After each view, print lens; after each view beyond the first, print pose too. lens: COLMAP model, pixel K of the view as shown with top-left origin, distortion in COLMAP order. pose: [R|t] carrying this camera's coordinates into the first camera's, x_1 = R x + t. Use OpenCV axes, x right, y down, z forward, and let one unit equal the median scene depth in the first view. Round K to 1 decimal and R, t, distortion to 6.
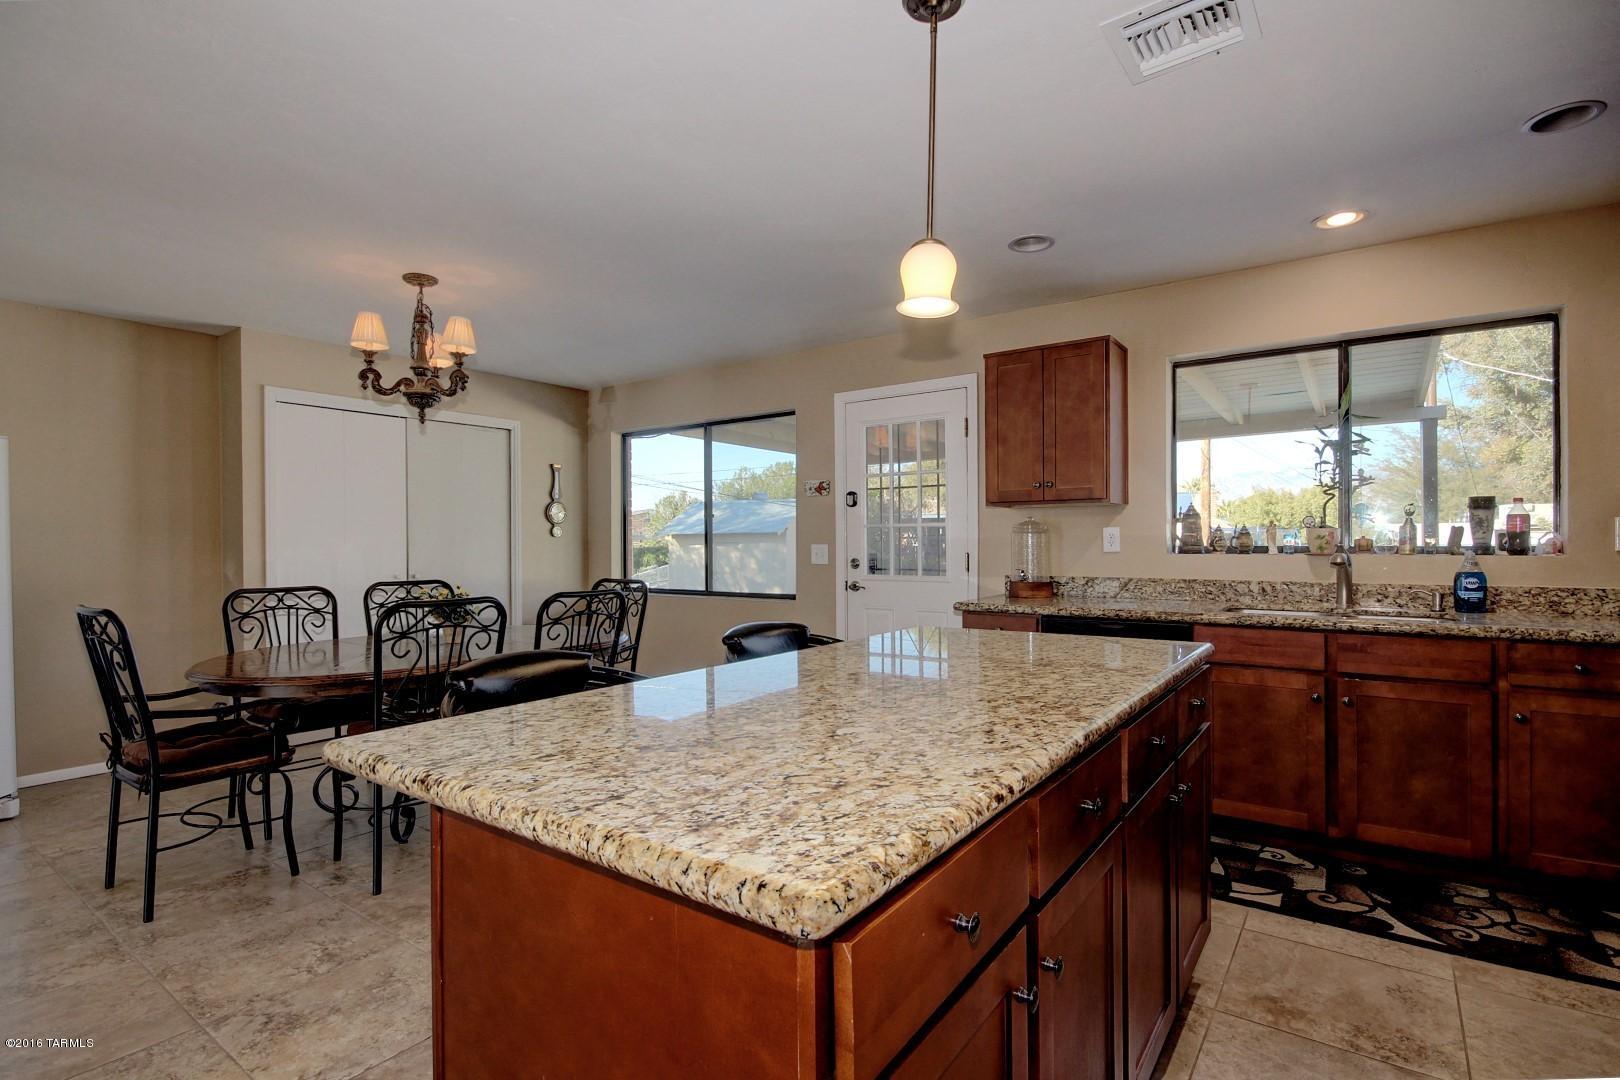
lens RADIAL K [[779.1, 0, 810.0], [0, 779.1, 540.0], [0, 0, 1]] dist [0.004278, -0.000156]
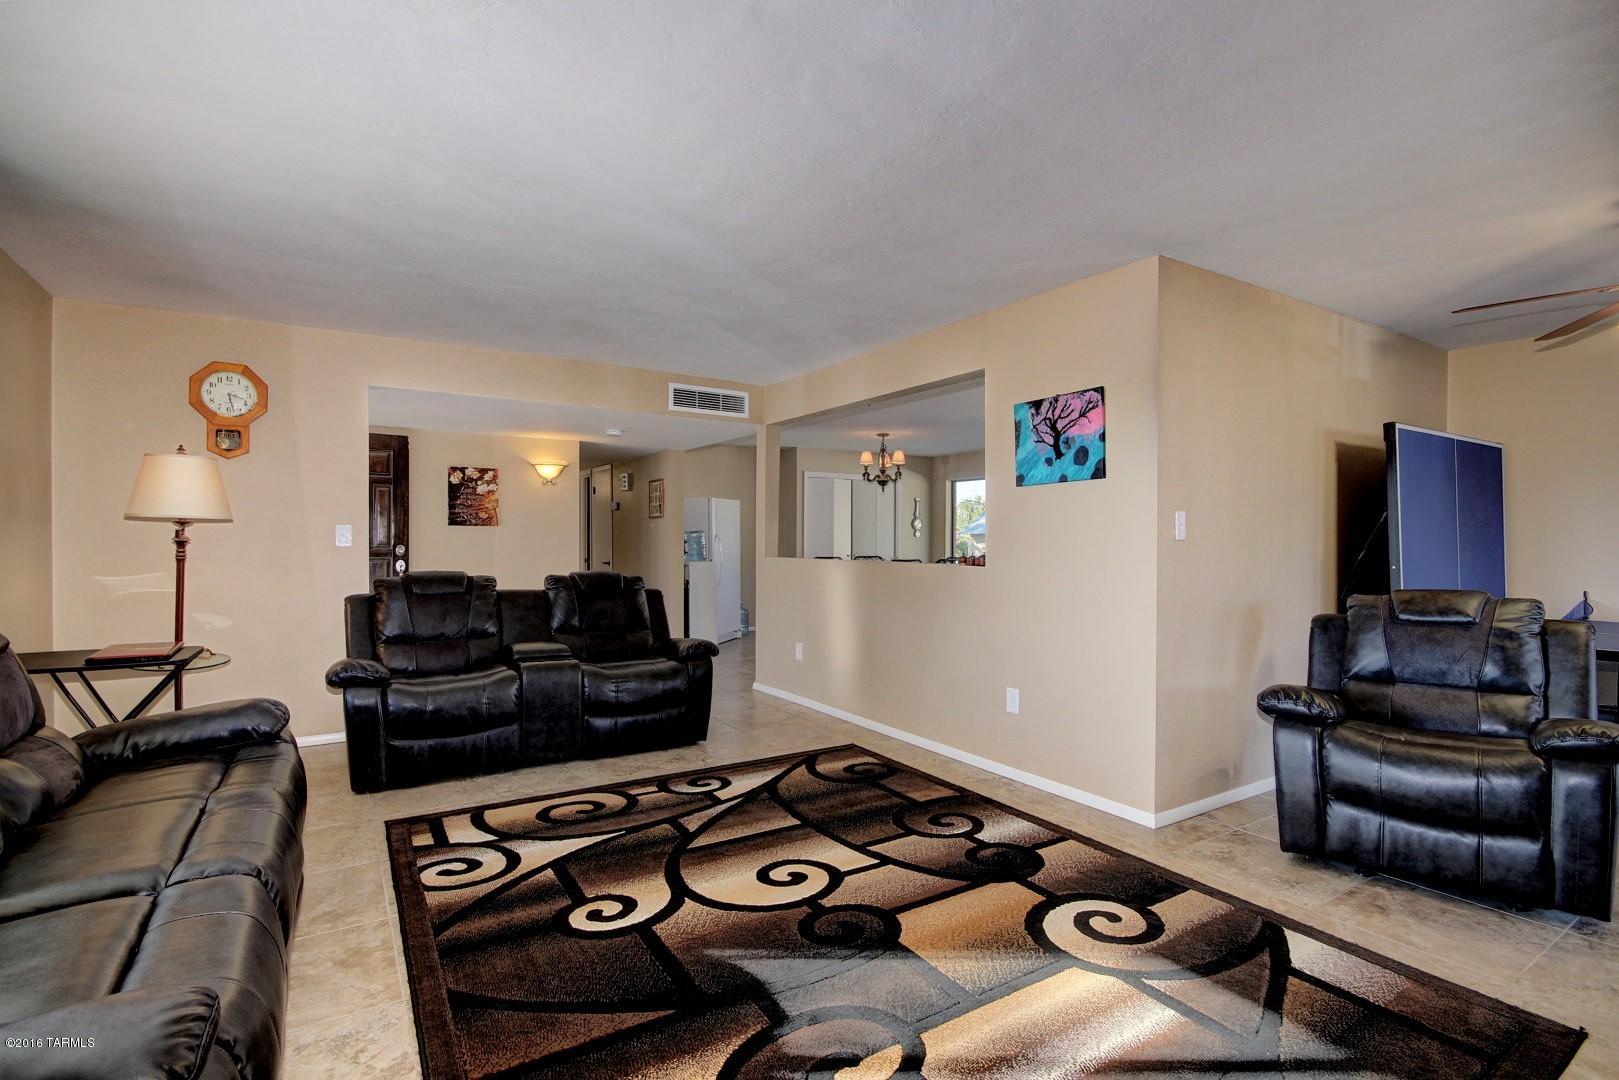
lens RADIAL K [[763.1, 0, 809.5], [0, 763.1, 540.0], [0, 0, 1]] dist [-0.000541, -0.001509]
pose [[0.929423, 0.010326, -0.368871, 0.186855], [-0.008451, 0.999942, 0.006699, -0.011561], [0.368919, -0.003109, 0.929456, -1.366131]]
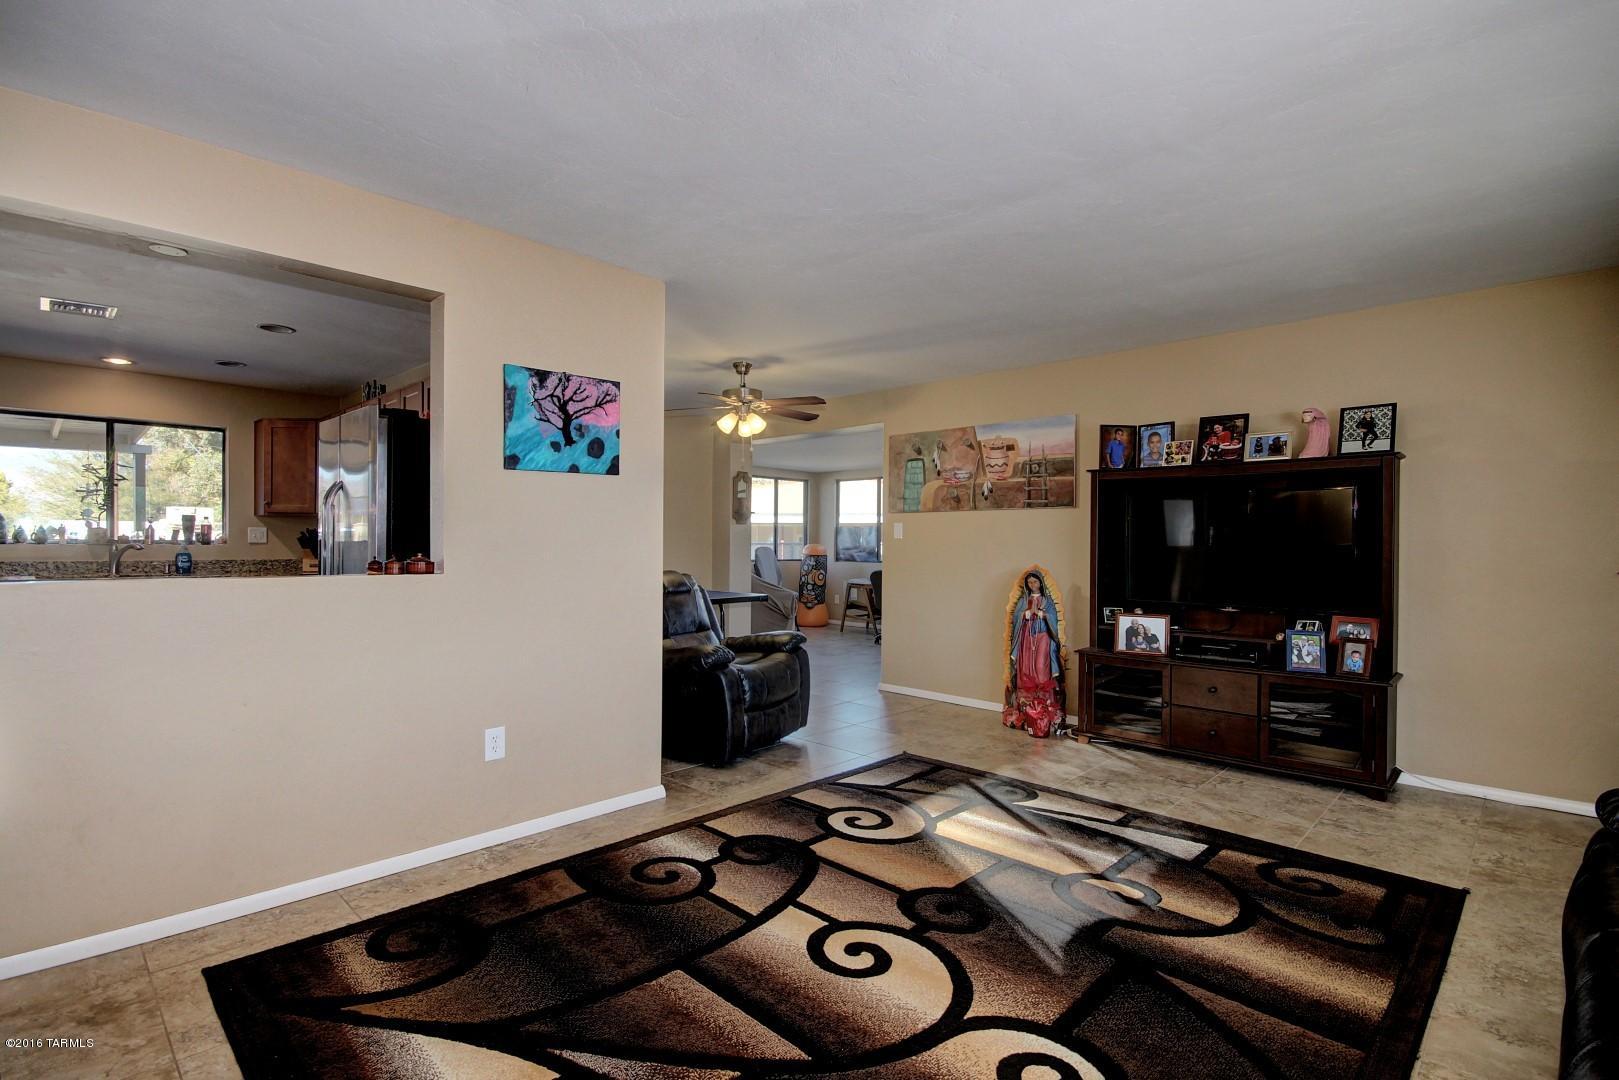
lens RADIAL K [[766.9, 0, 809.5], [0, 766.9, 540.0], [0, 0, 1]] dist [0.003082, 0.000096]
pose [[0.143114, 0.007691, 0.989676, -0.724283], [-0.013934, 0.999886, -0.005755, -0.003199], [-0.989608, -0.012967, 0.143205, -0.719332]]
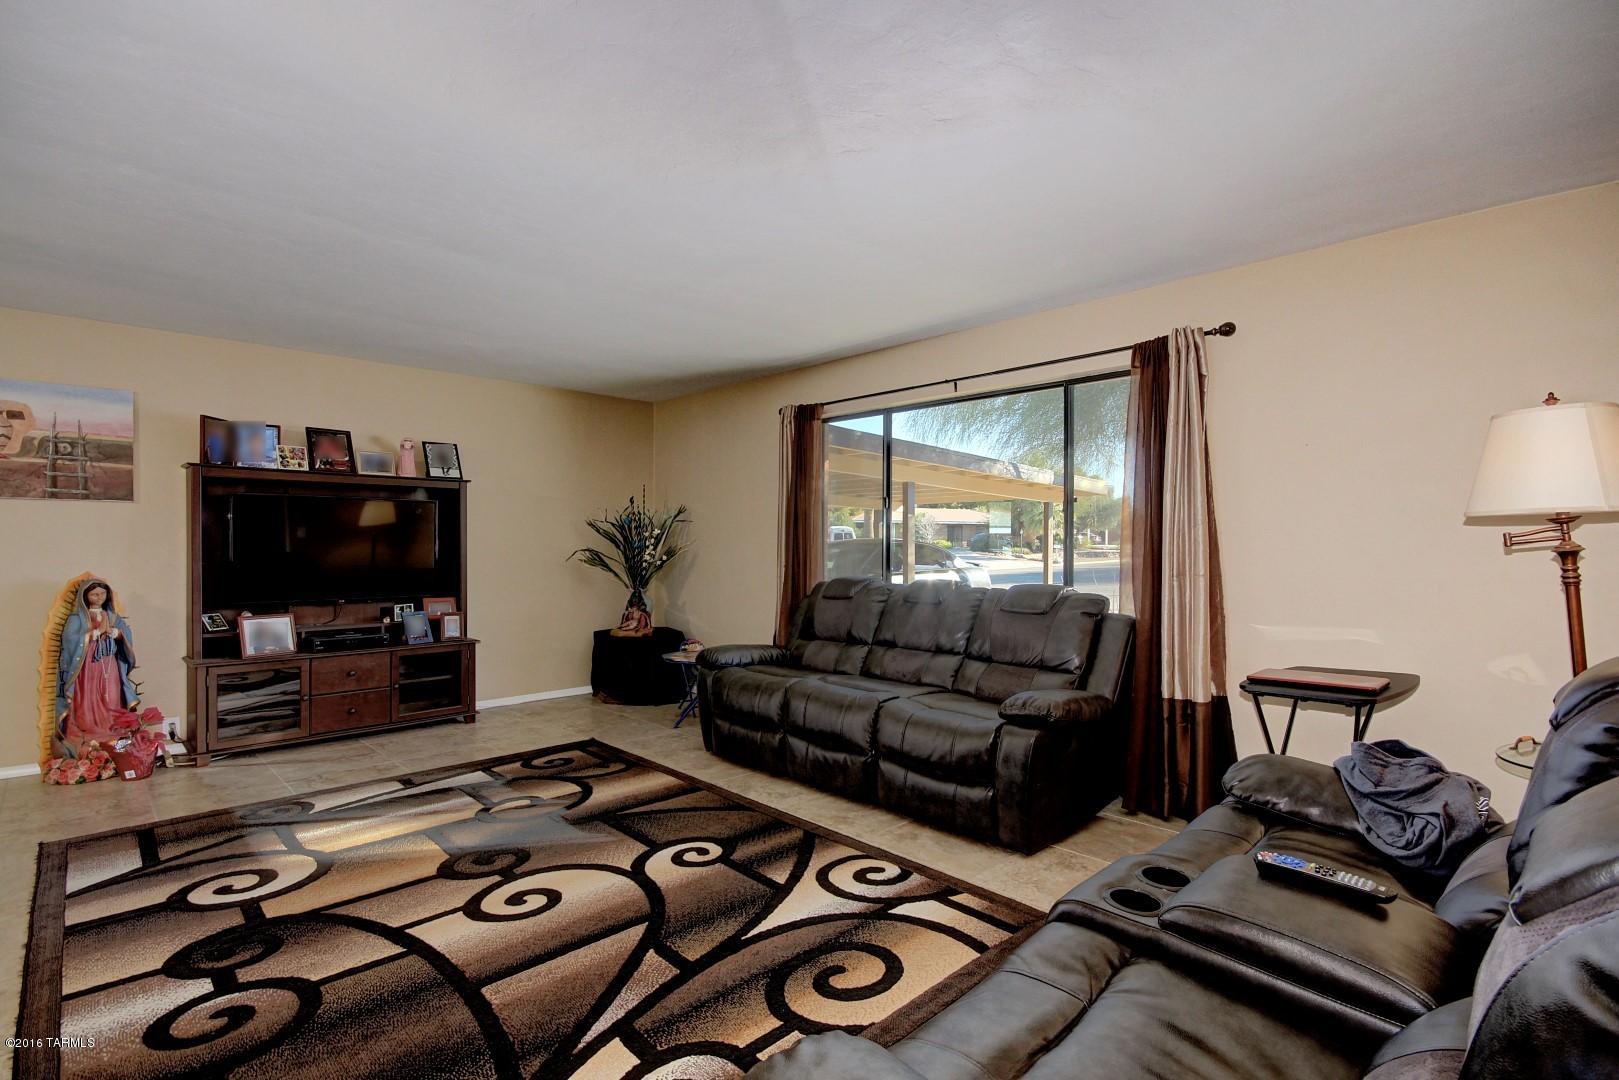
lens RADIAL K [[763.1, 0, 809.5], [0, 763.1, 540.0], [0, 0, 1]] dist [-0.000541, -0.001509]
pose [[-0.985690, 0.005730, 0.168470, -0.488945], [0.003546, 0.999906, -0.013261, -0.000295], [-0.168530, -0.012473, -0.985618, -0.013811]]
